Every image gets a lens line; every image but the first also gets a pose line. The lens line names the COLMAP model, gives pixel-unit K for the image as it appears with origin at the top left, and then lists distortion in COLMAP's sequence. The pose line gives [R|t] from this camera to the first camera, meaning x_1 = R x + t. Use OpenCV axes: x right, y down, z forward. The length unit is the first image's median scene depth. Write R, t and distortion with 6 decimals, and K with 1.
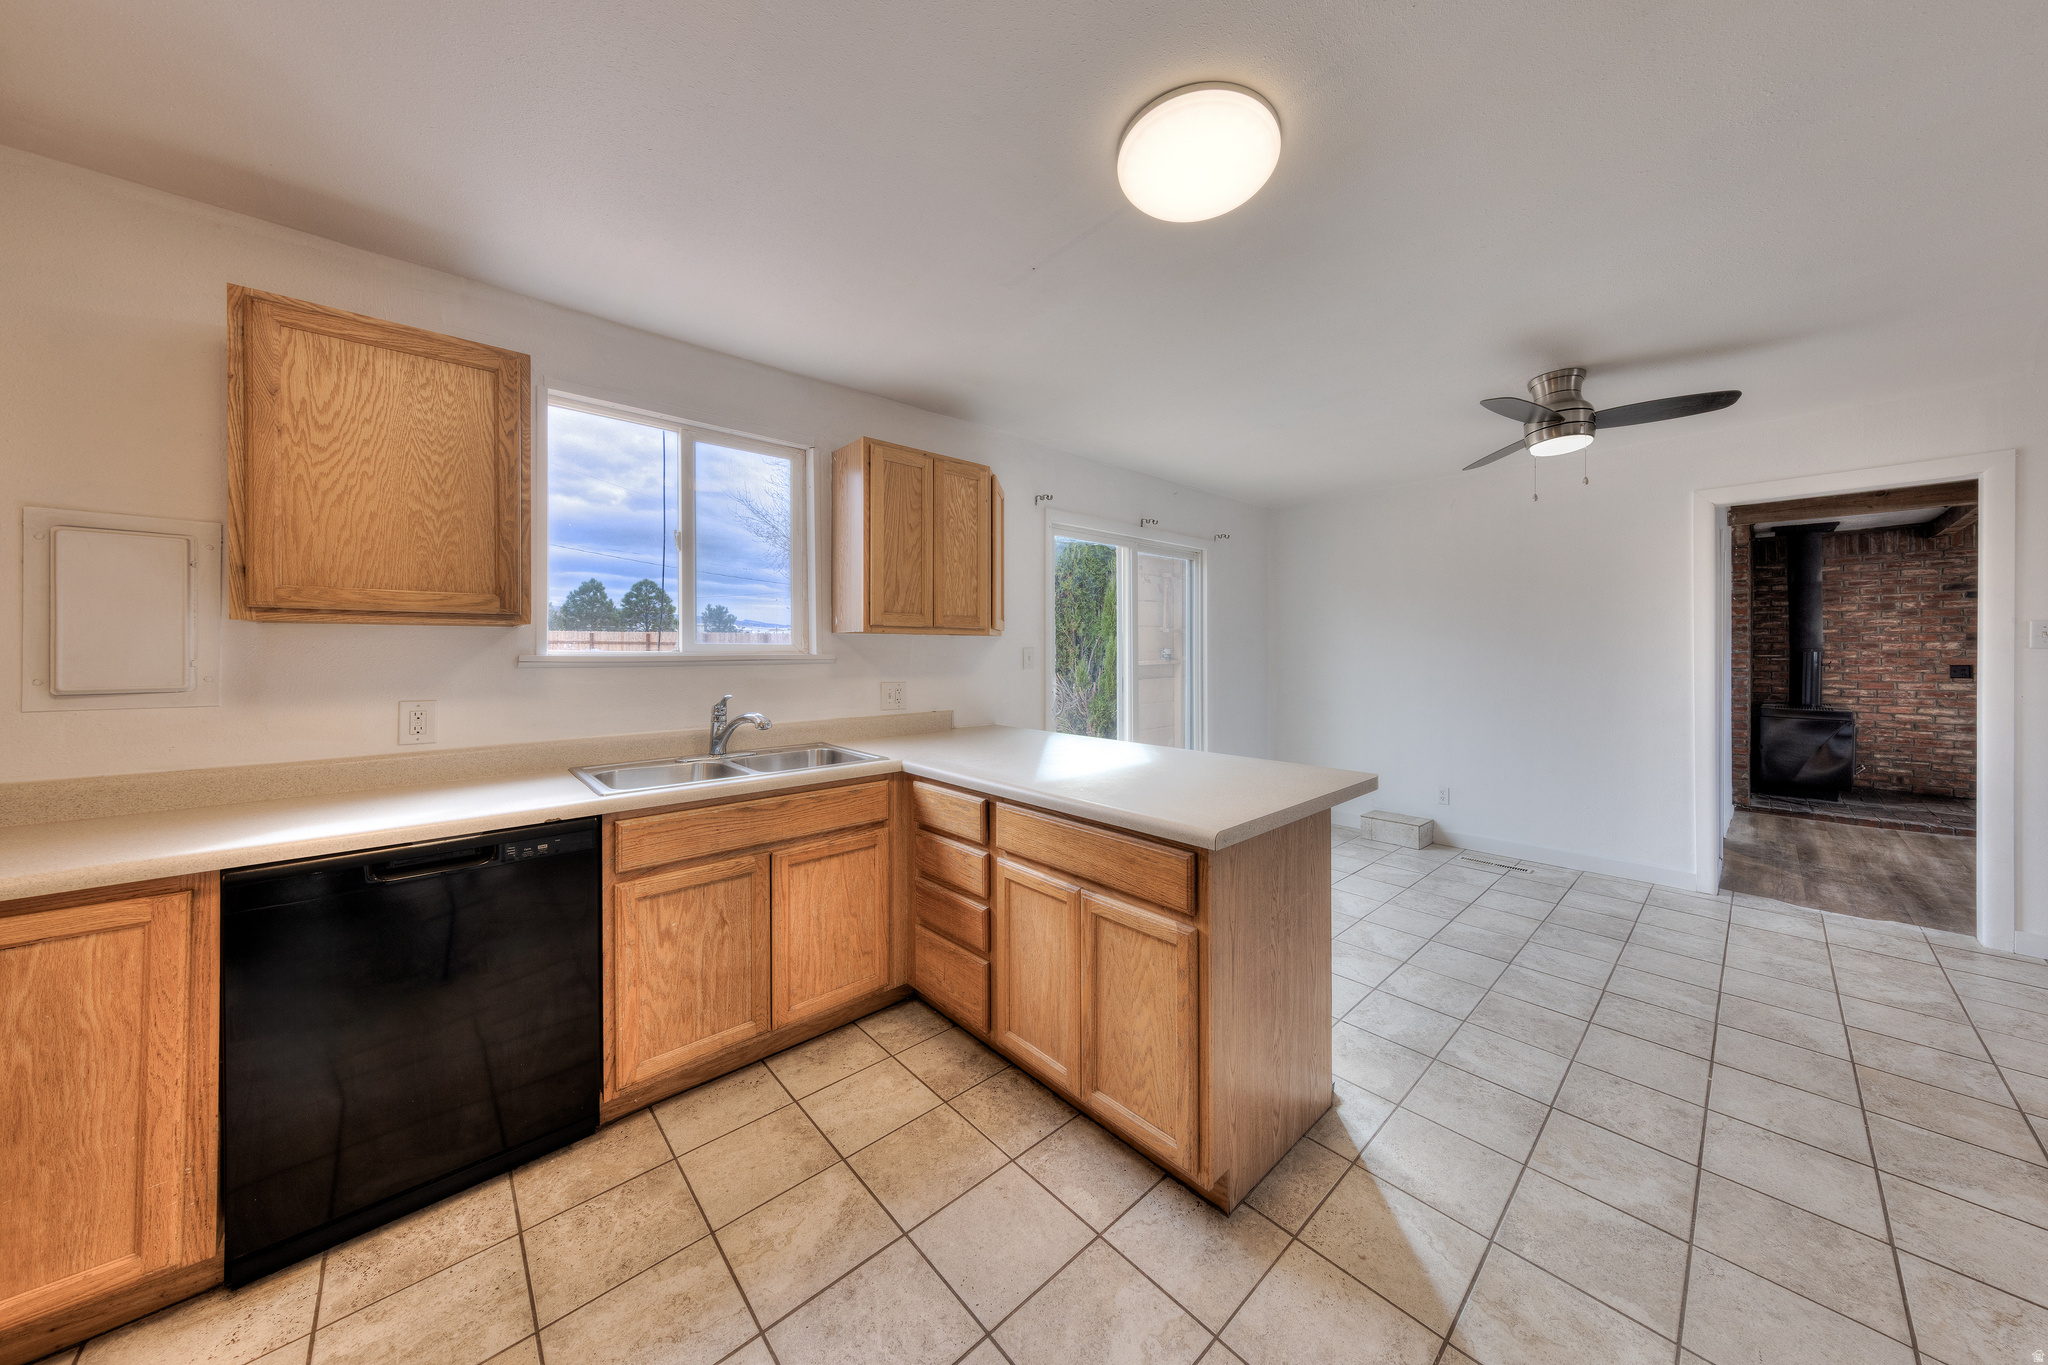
lens RADIAL K [[668.4, 0, 1083.7], [0, 668.4, 647.3], [0, 0, 1]] dist [0.002699, 0.000108]
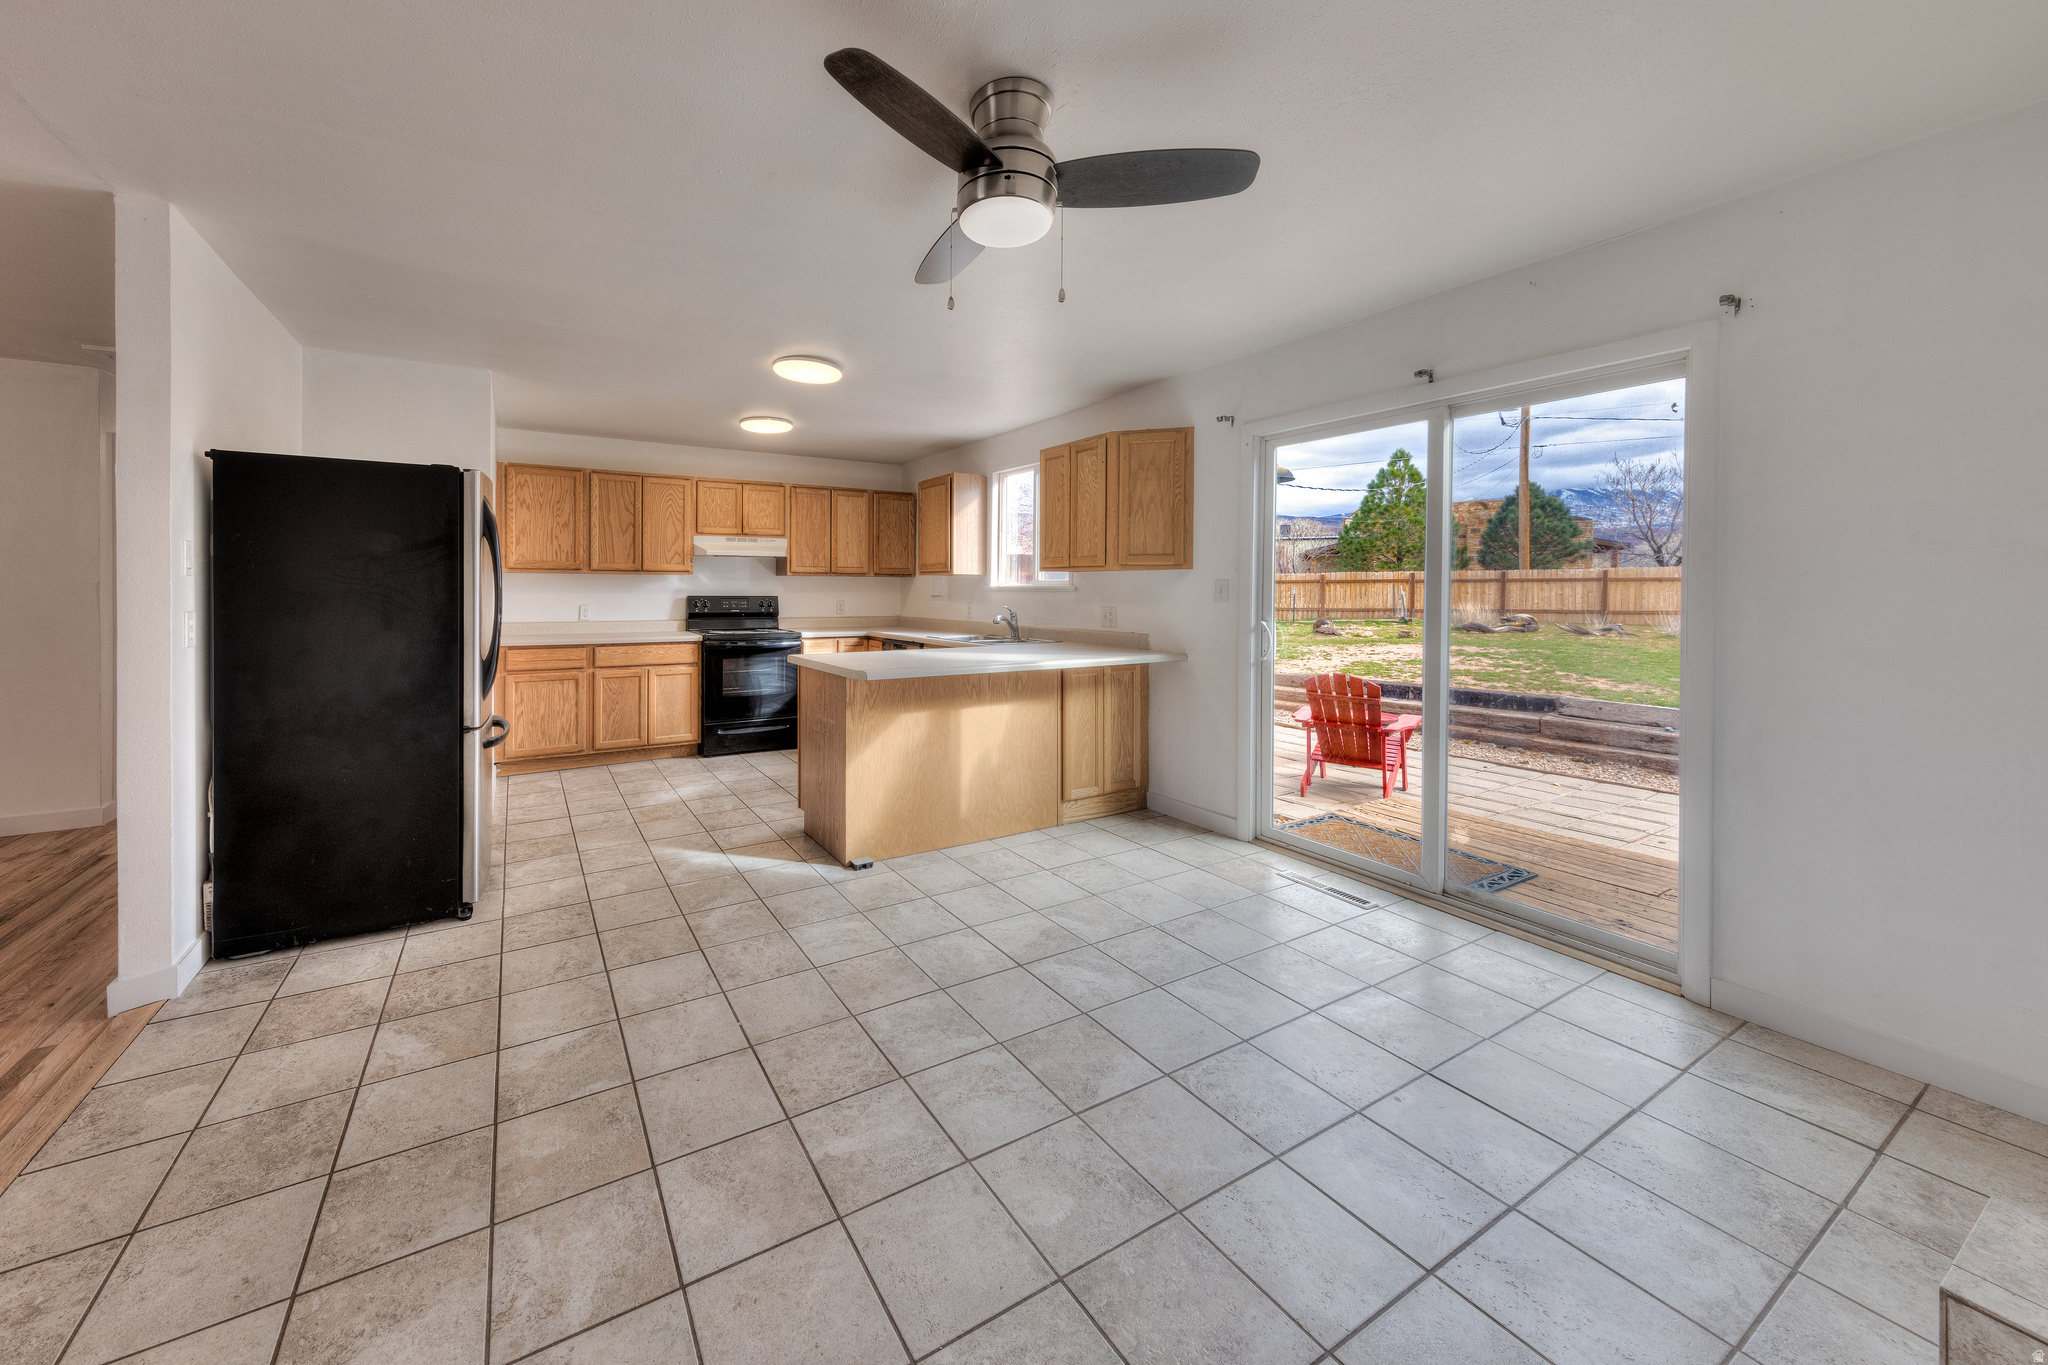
lens RADIAL K [[730.2, 0, 895.9], [0, 730.2, 588.8], [0, 0, 1]] dist [-0.000020, -0.000417]
pose [[-0.292375, 0.001600, -0.956302, 1.973879], [0.000593, 0.999999, 0.001492, 0.020269], [0.956303, -0.000131, -0.292376, 1.606504]]
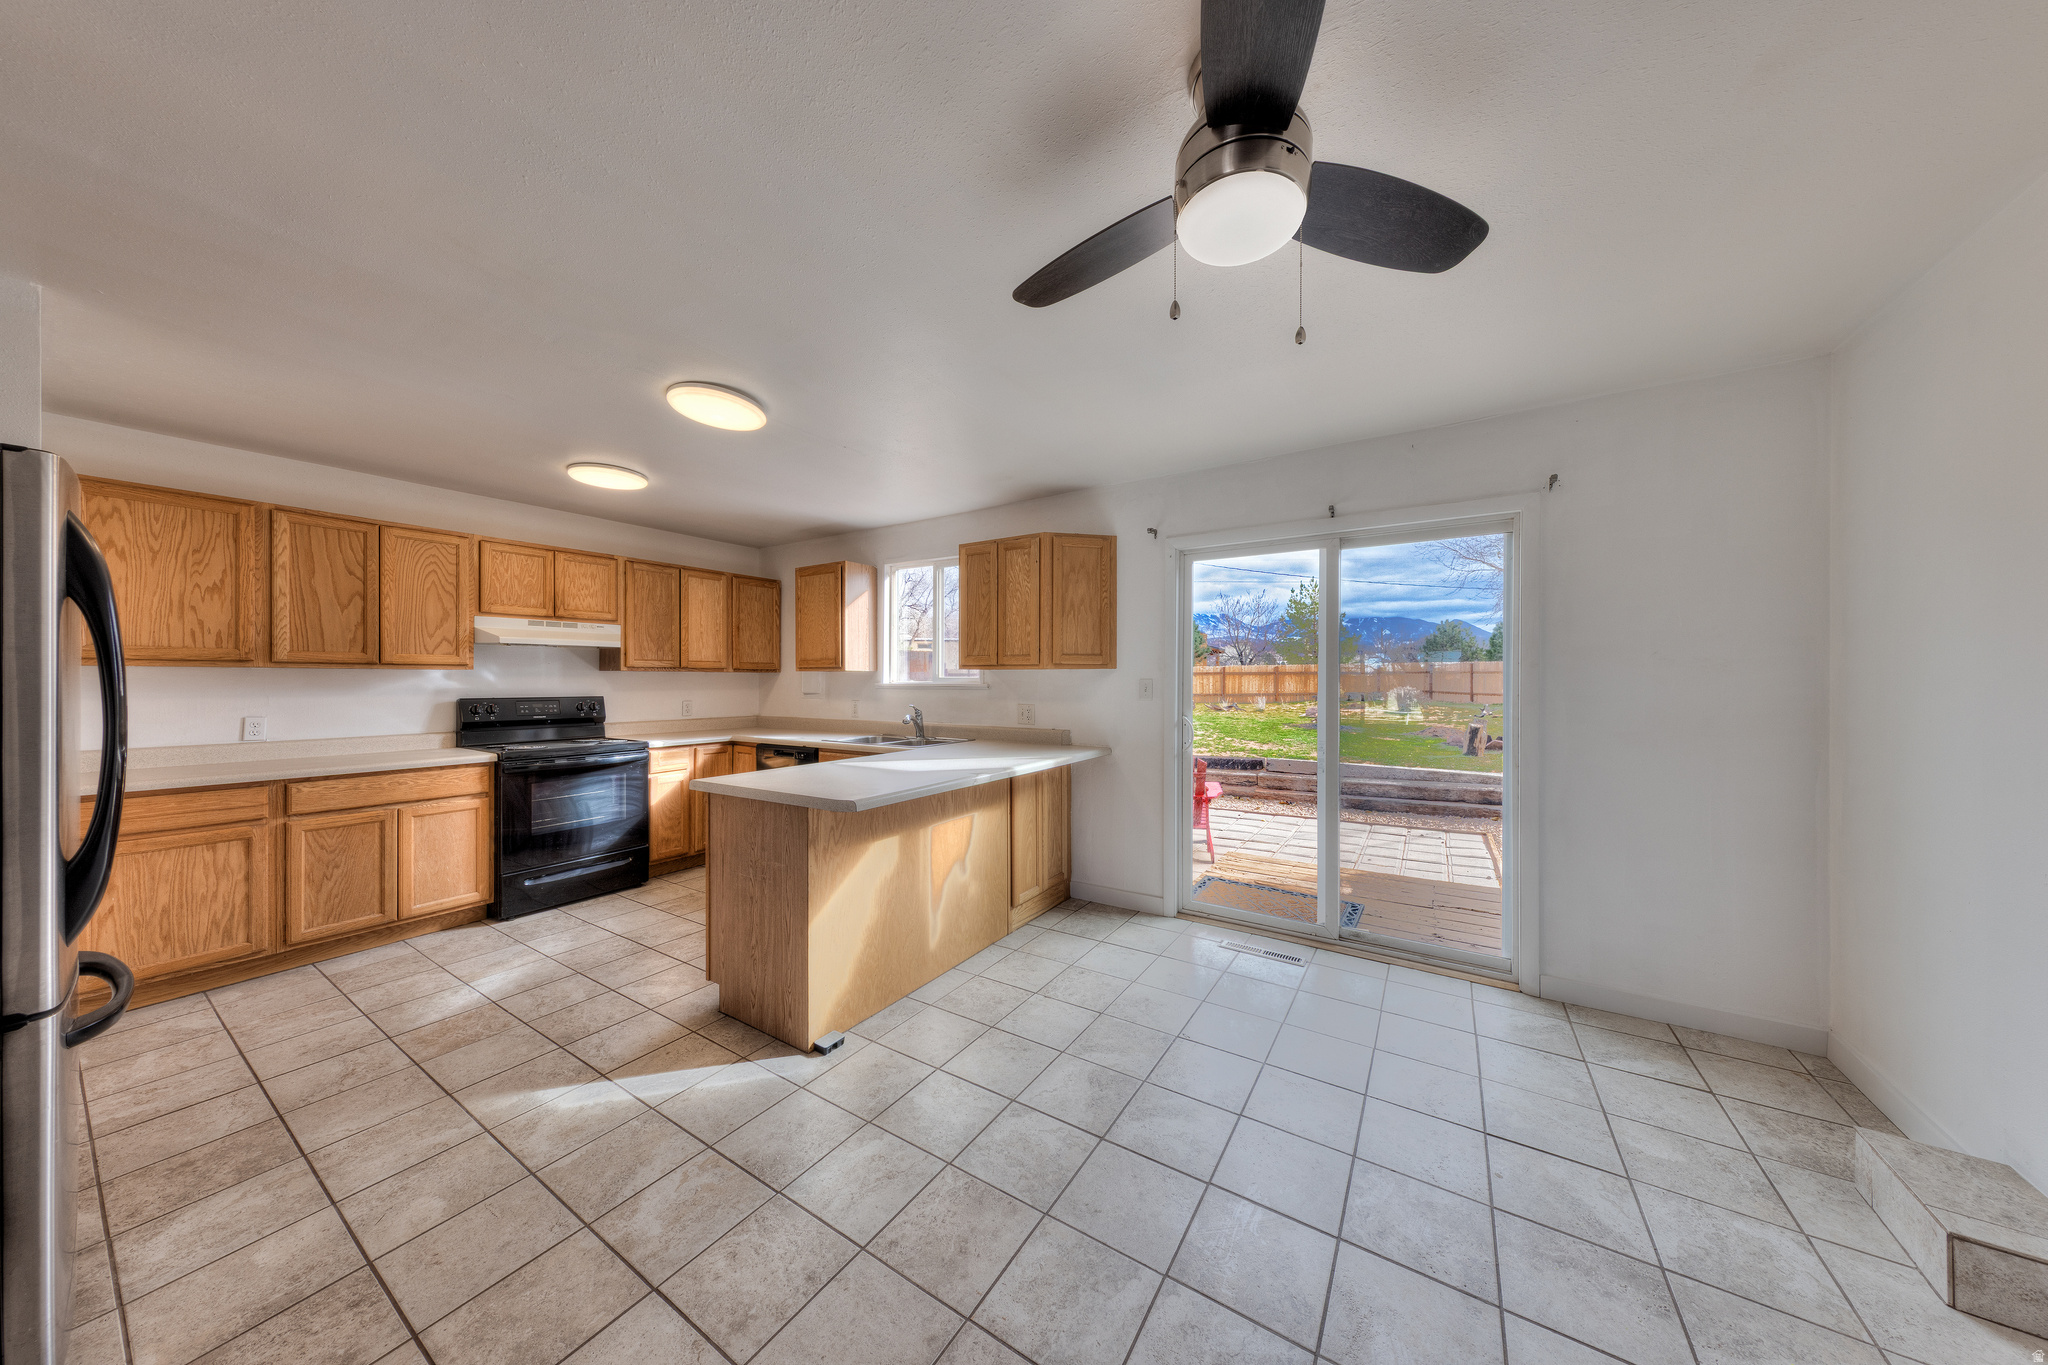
lens RADIAL K [[645.5, 0, 1034.7], [0, 645.5, 680.7], [0, 0, 1]] dist [0.001438, -0.000045]
pose [[0.226005, 0.004351, -0.974116, 1.603623], [0.002733, 0.999983, 0.005101, -0.006077], [0.974122, -0.003815, 0.225989, 1.130165]]
